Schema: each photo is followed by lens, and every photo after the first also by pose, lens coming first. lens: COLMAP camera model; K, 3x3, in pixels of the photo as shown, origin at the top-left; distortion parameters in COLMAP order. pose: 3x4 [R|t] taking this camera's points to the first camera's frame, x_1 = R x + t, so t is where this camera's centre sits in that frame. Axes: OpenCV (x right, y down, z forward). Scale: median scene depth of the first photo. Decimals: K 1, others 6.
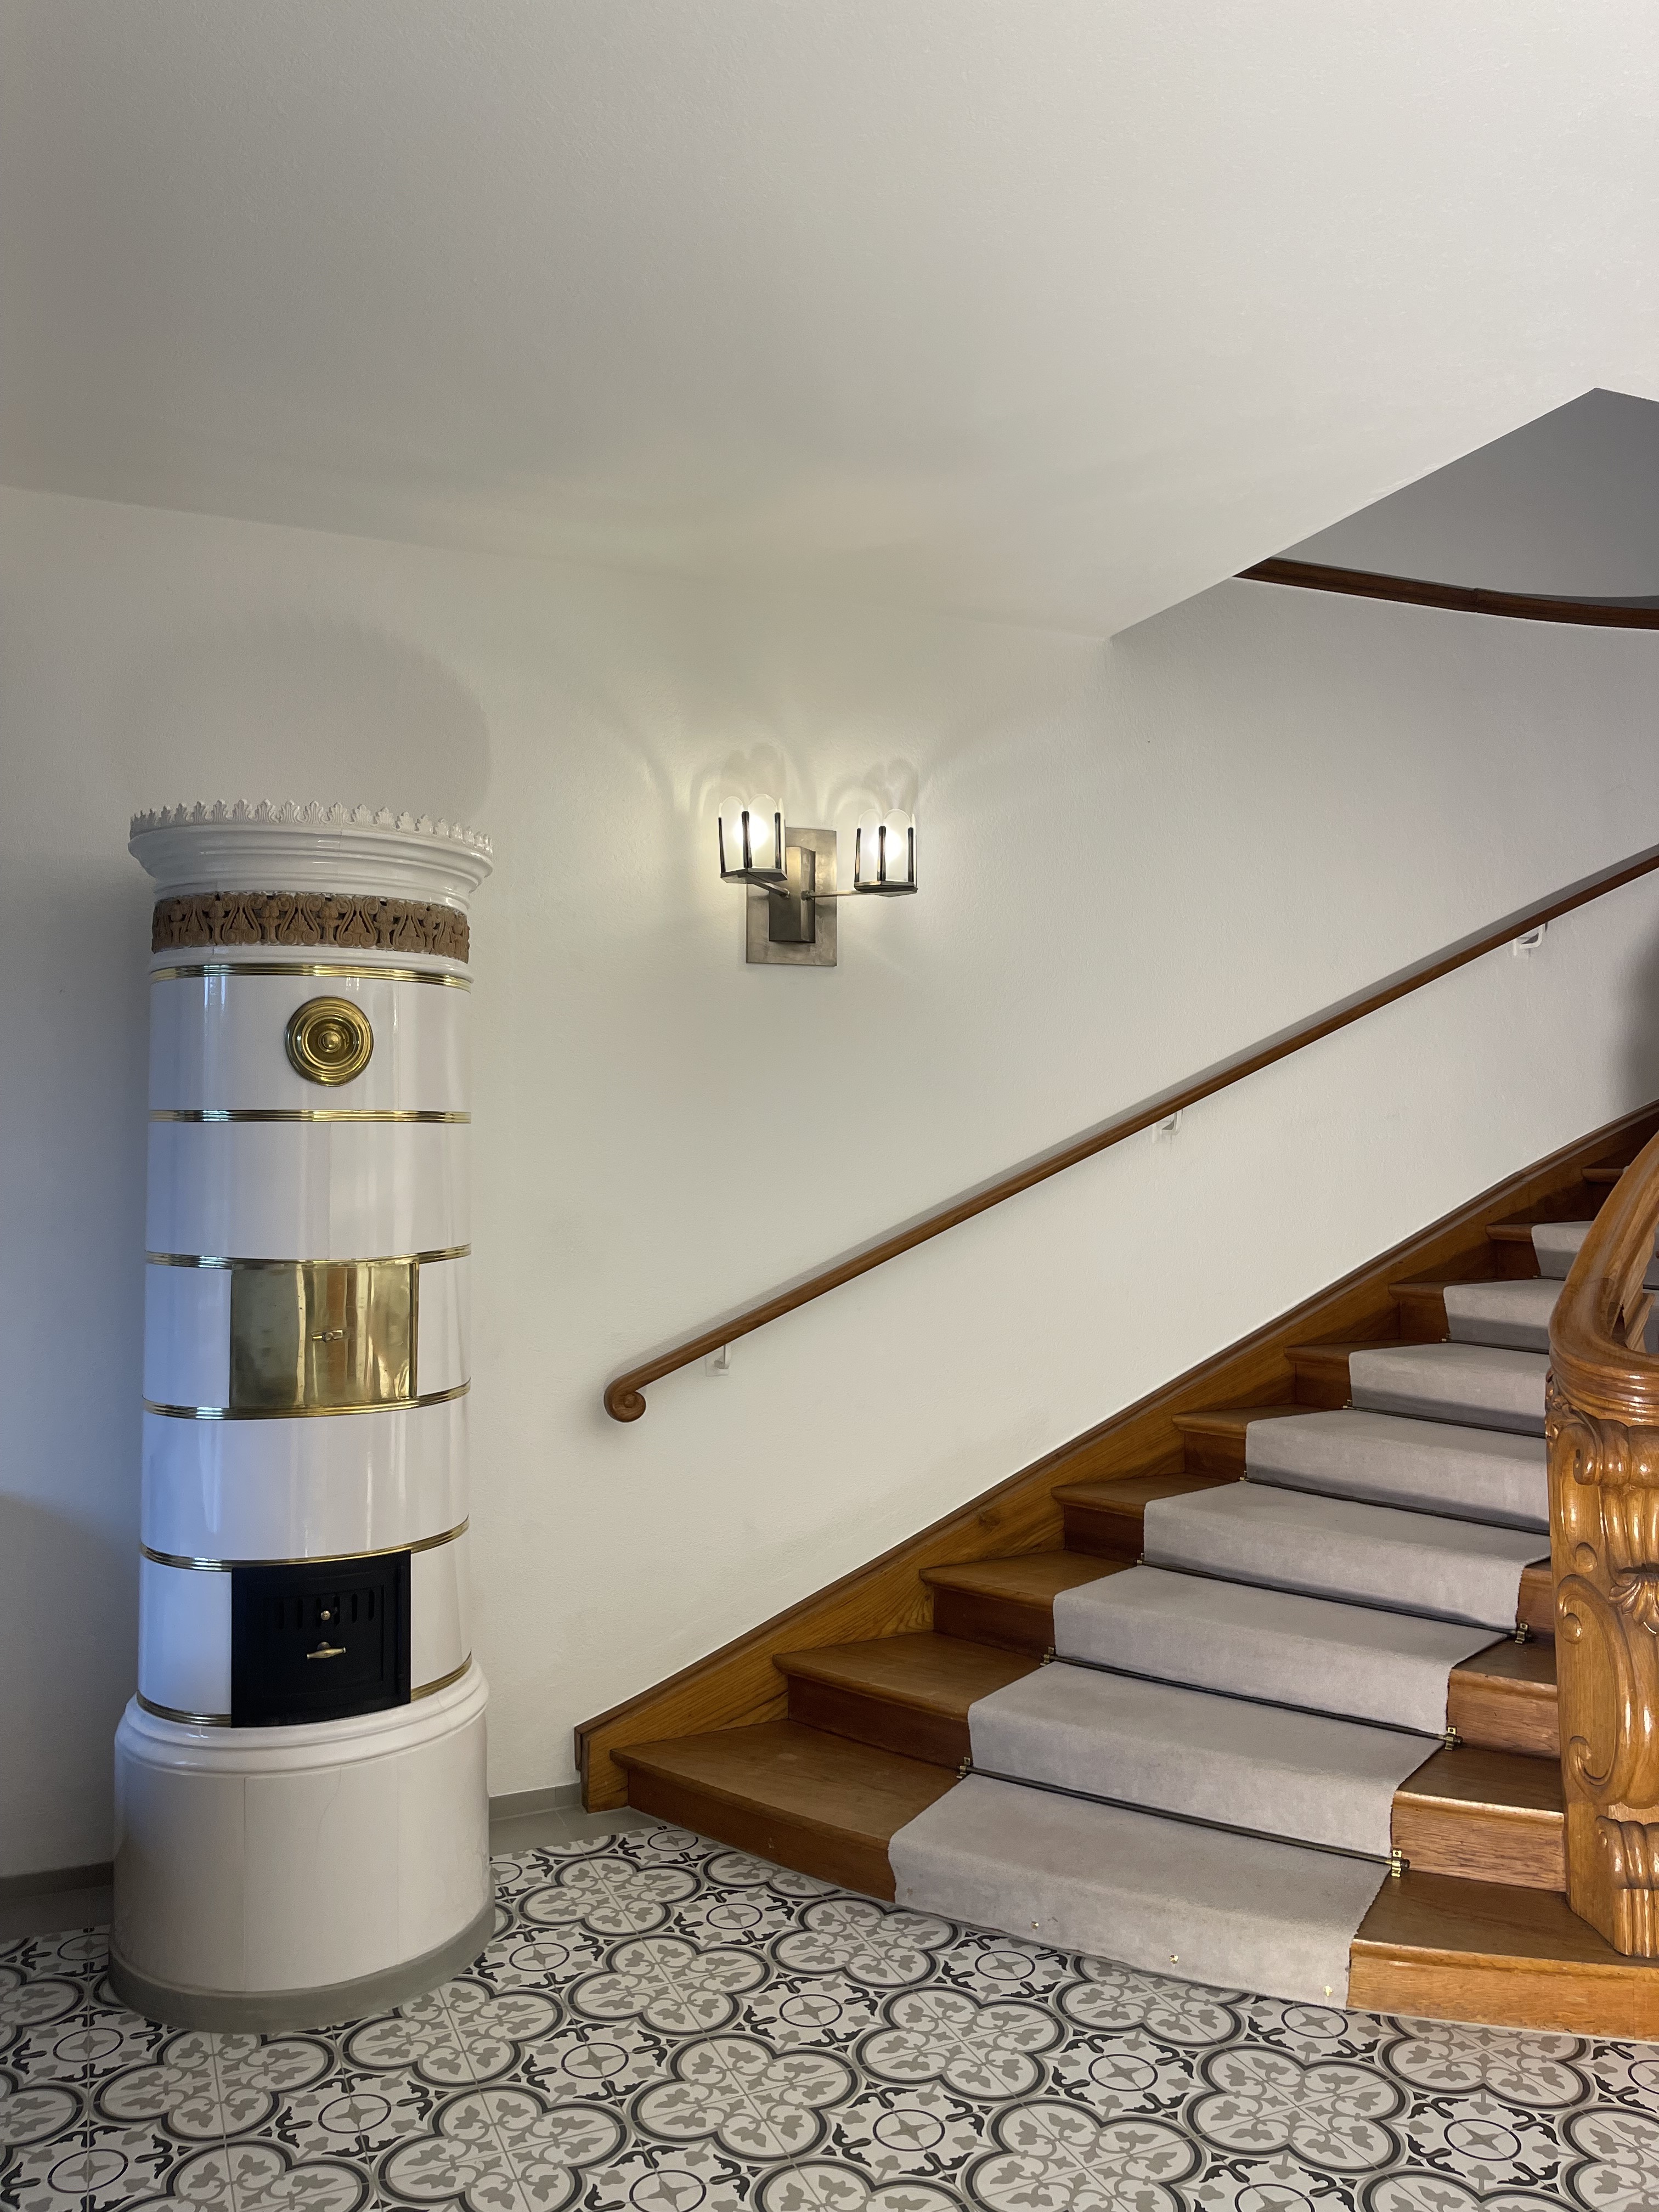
lens RADIAL K [[1665.4, 0, 822.8], [0, 1665.4, 1086.0], [0, 0, 1]] dist [0.060303, -0.075150]
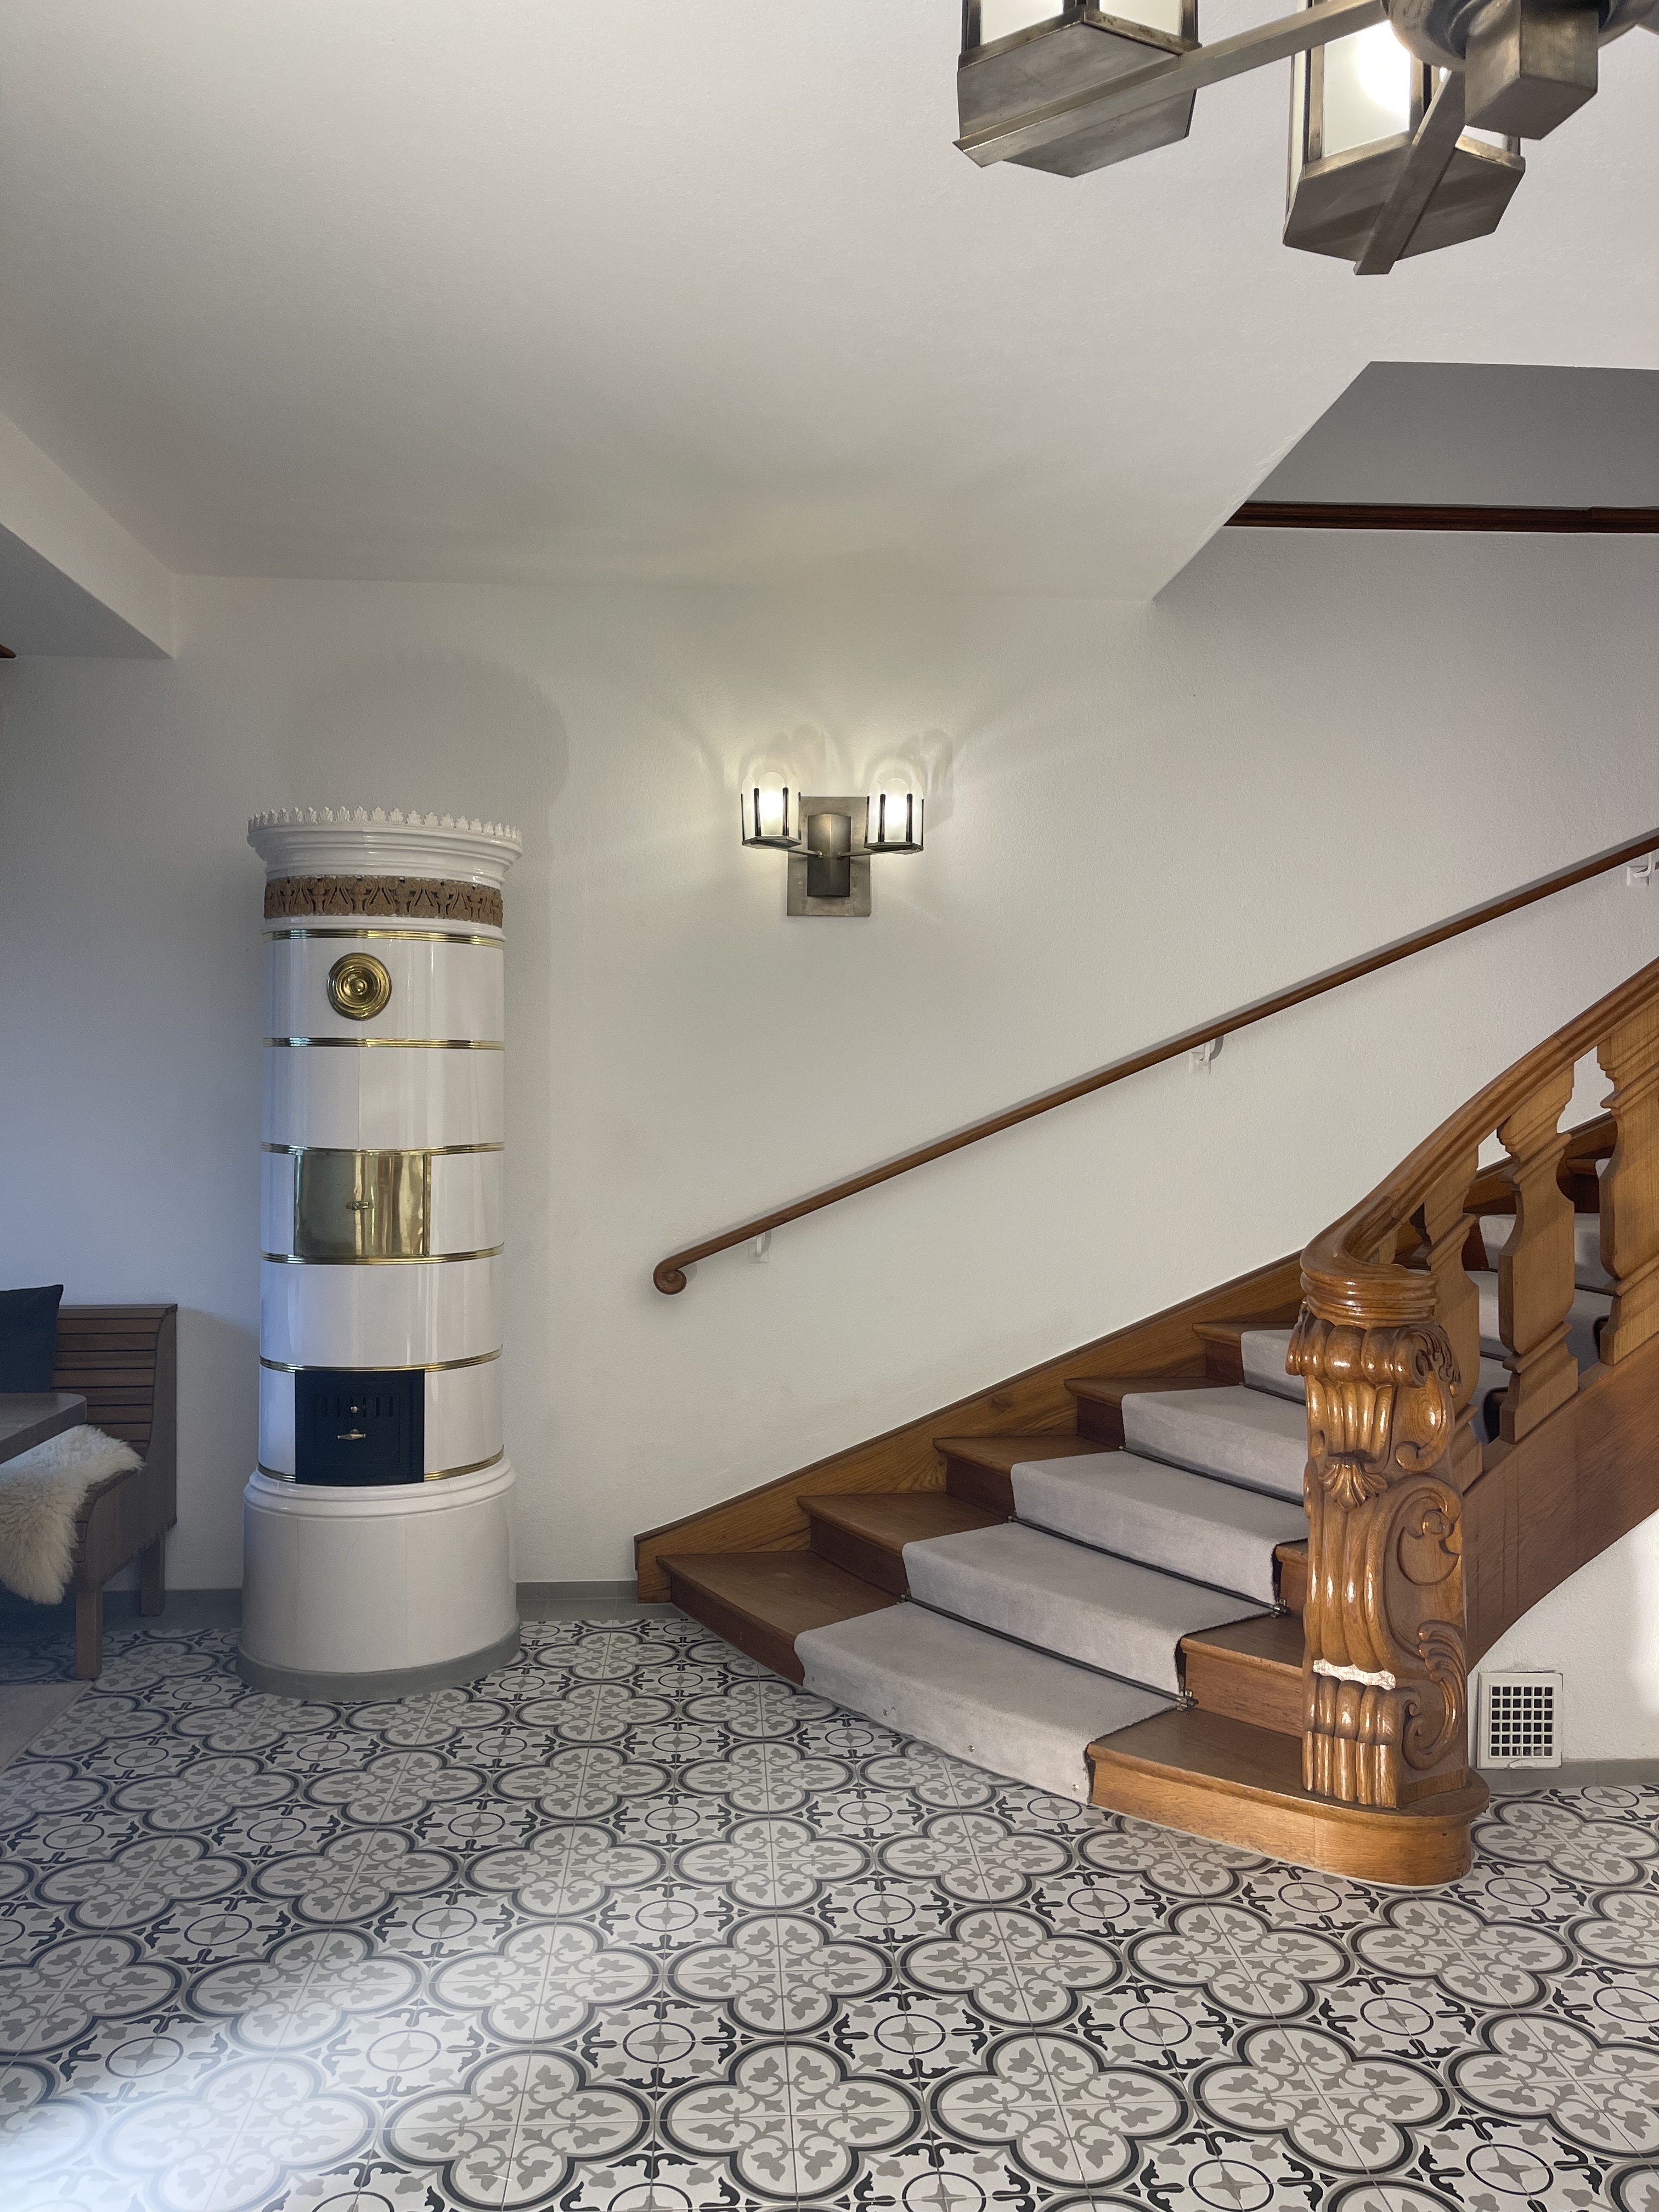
lens RADIAL K [[1665.4, 0, 828.2], [0, 1665.4, 1103.3], [0, 0, 1]] dist [0.060303, -0.075150]
pose [[0.942883, 0.015077, -0.332782, 0.480606], [0.000904, 0.998856, 0.047816, 0.002653], [0.333122, -0.045385, 0.941791, -0.130392]]
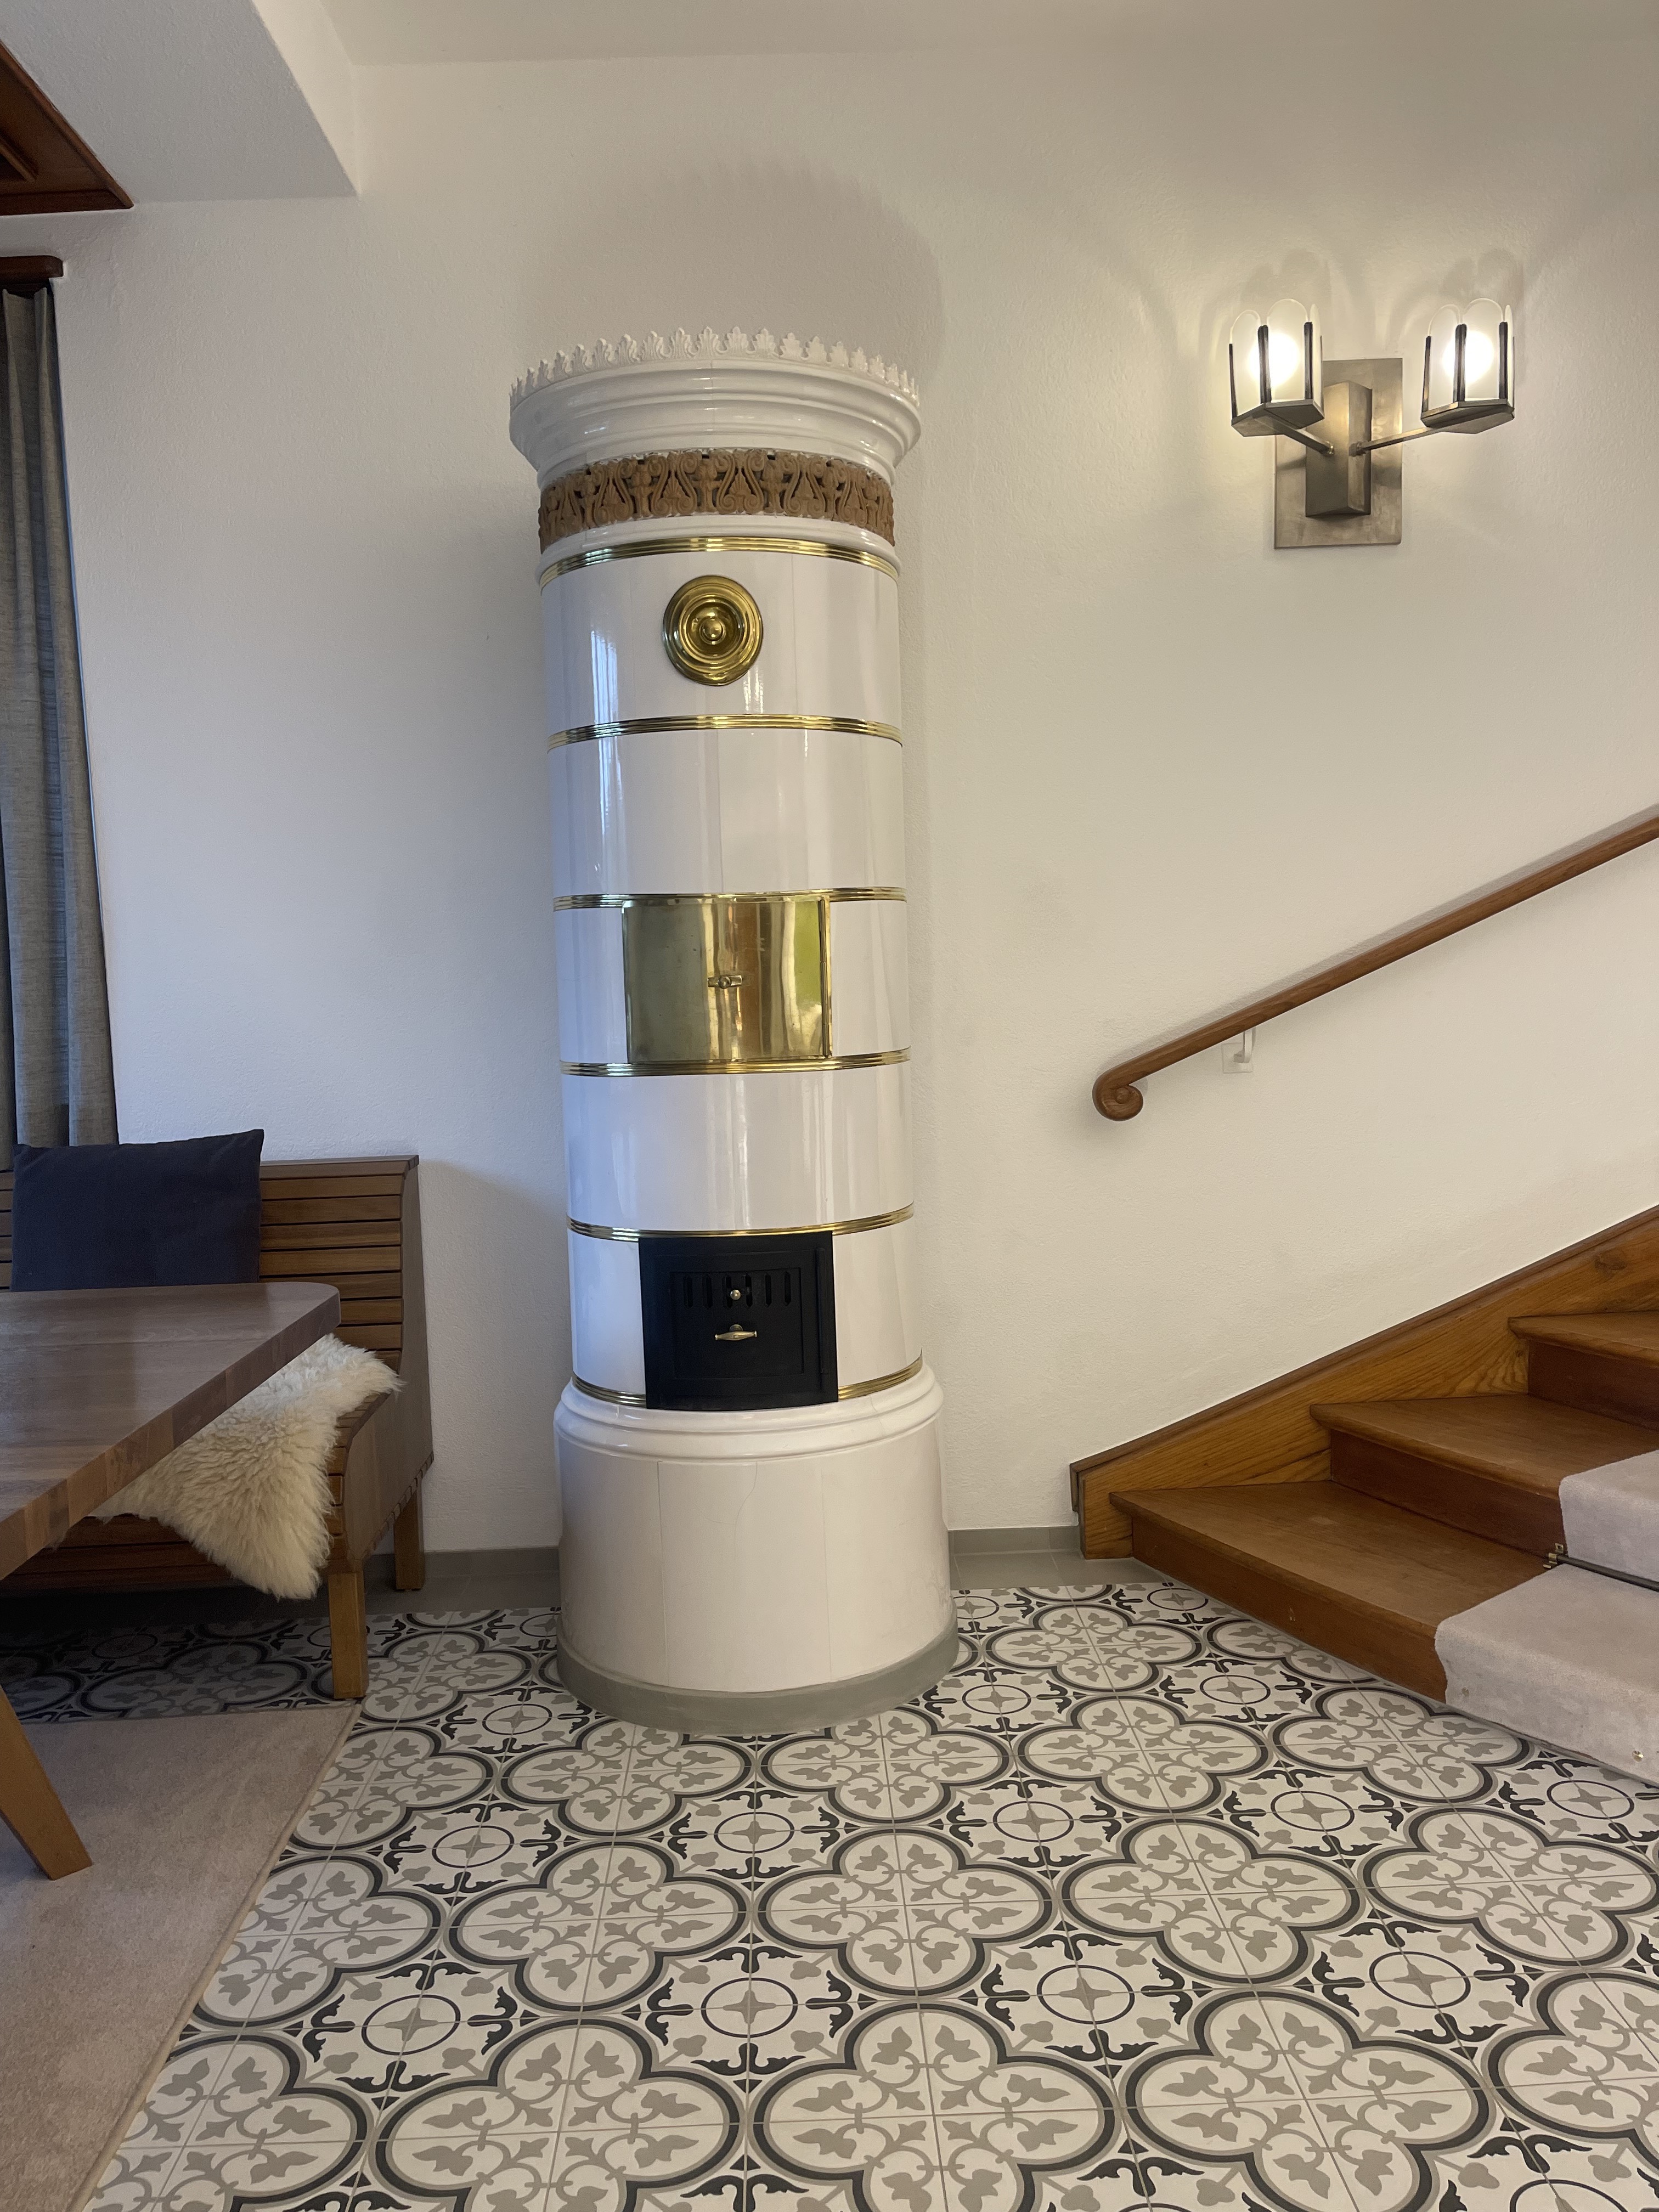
lens RADIAL K [[1665.4, 0, 804.3], [0, 1665.4, 1109.3], [0, 0, 1]] dist [0.060303, -0.075150]
pose [[0.925433, 0.007285, -0.378842, 0.064551], [0.040970, 0.992030, 0.119158, 0.107753], [0.376691, -0.125794, 0.917758, 0.206495]]
